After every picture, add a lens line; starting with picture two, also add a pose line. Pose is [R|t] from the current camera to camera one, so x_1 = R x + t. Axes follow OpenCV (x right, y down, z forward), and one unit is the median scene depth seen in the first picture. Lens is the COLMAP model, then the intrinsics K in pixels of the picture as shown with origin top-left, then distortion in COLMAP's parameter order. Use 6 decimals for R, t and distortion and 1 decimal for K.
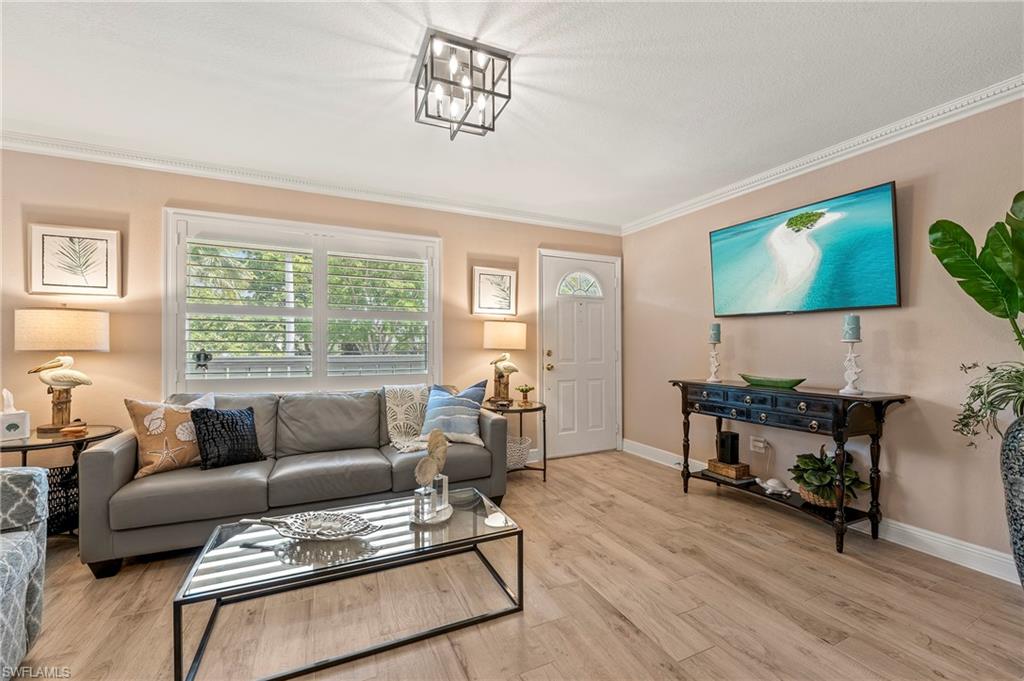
lens RADIAL K [[423.2, 0, 511.1], [0, 423.2, 342.8], [0, 0, 1]] dist [0.001824, -0.002047]
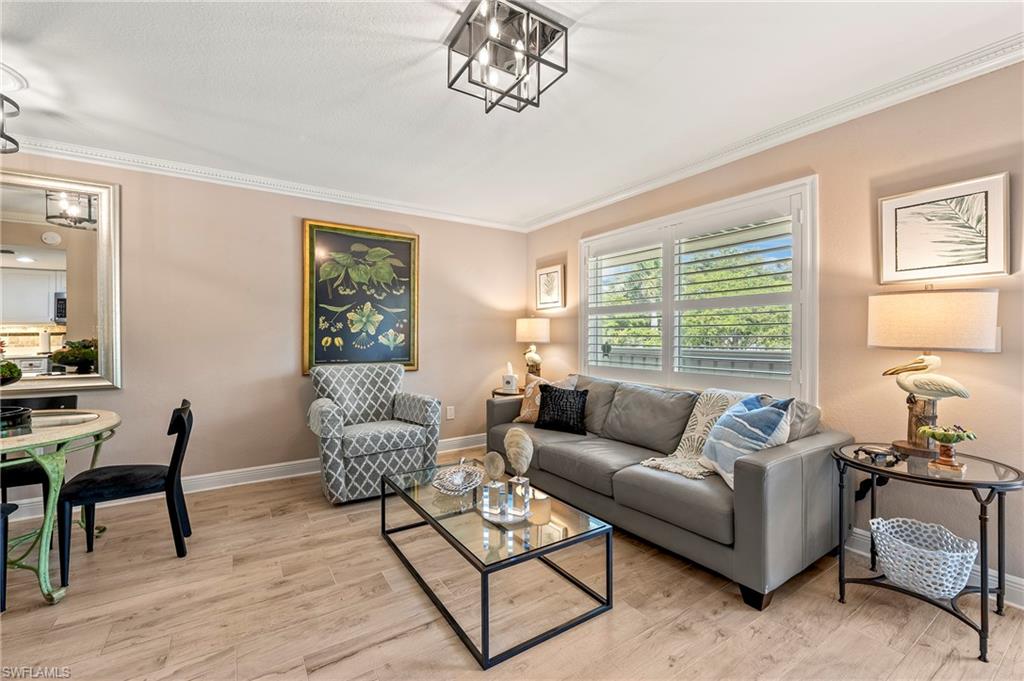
lens RADIAL K [[423.2, 0, 523.0], [0, 423.2, 338.0], [0, 0, 1]] dist [0.001824, -0.002047]
pose [[0.154201, 0.000147, -0.988040, 0.537176], [0.000634, 1.000000, 0.000248, 0.002563], [0.988039, -0.000665, 0.154201, 0.616705]]
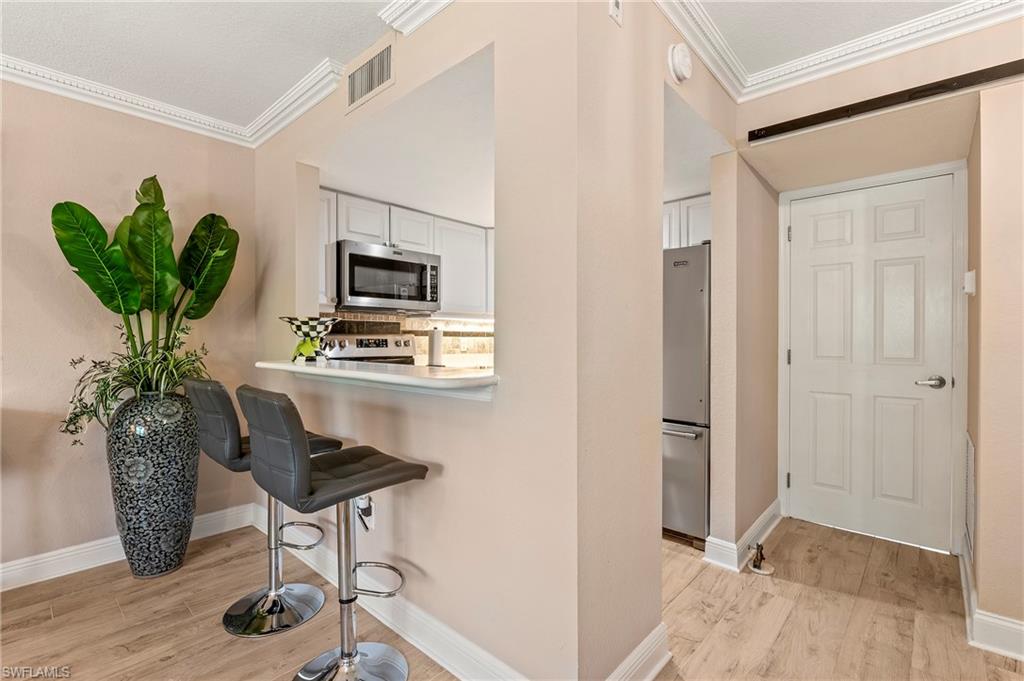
lens RADIAL K [[466.4, 0, 512.0], [0, 466.4, 339.0], [0, 0, 1]] dist [-0.012474, 0.000479]
pose [[-0.373408, 0.001516, 0.927666, -0.174090], [0.000846, 0.999999, -0.001294, 0.005114], [-0.927667, 0.000302, -0.373409, 0.326394]]
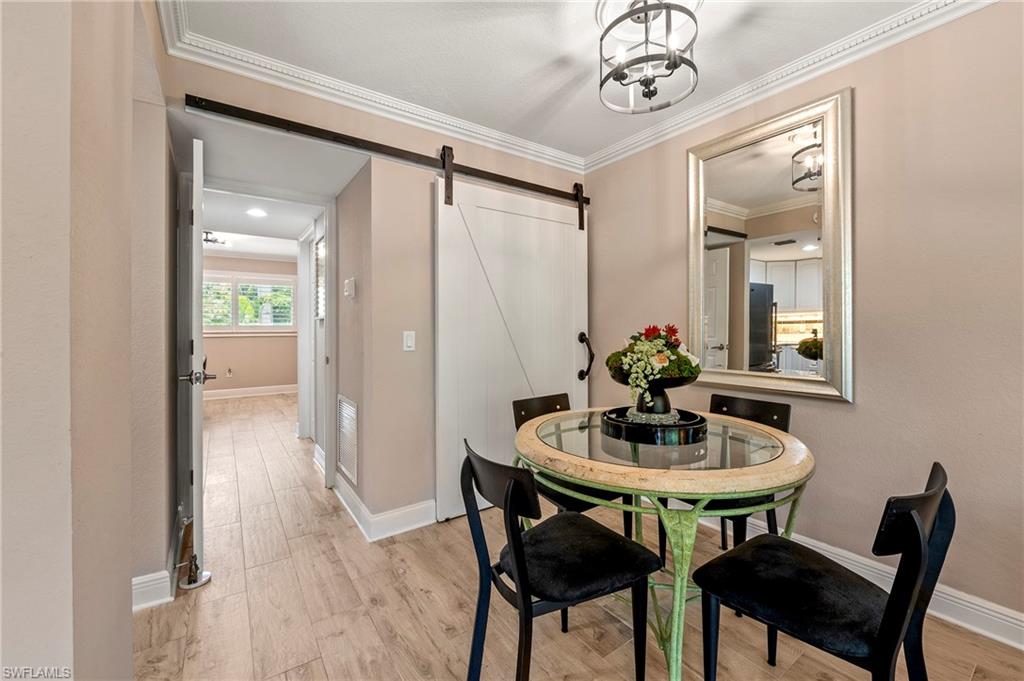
lens RADIAL K [[423.2, 0, 517.4], [0, 423.2, 331.3], [0, 0, 1]] dist [0.001824, -0.002047]
pose [[-0.983443, 0.005806, -0.181127, 0.010321], [0.004056, 0.999941, 0.010034, 0.002640], [0.181174, 0.009133, -0.983409, 0.369078]]
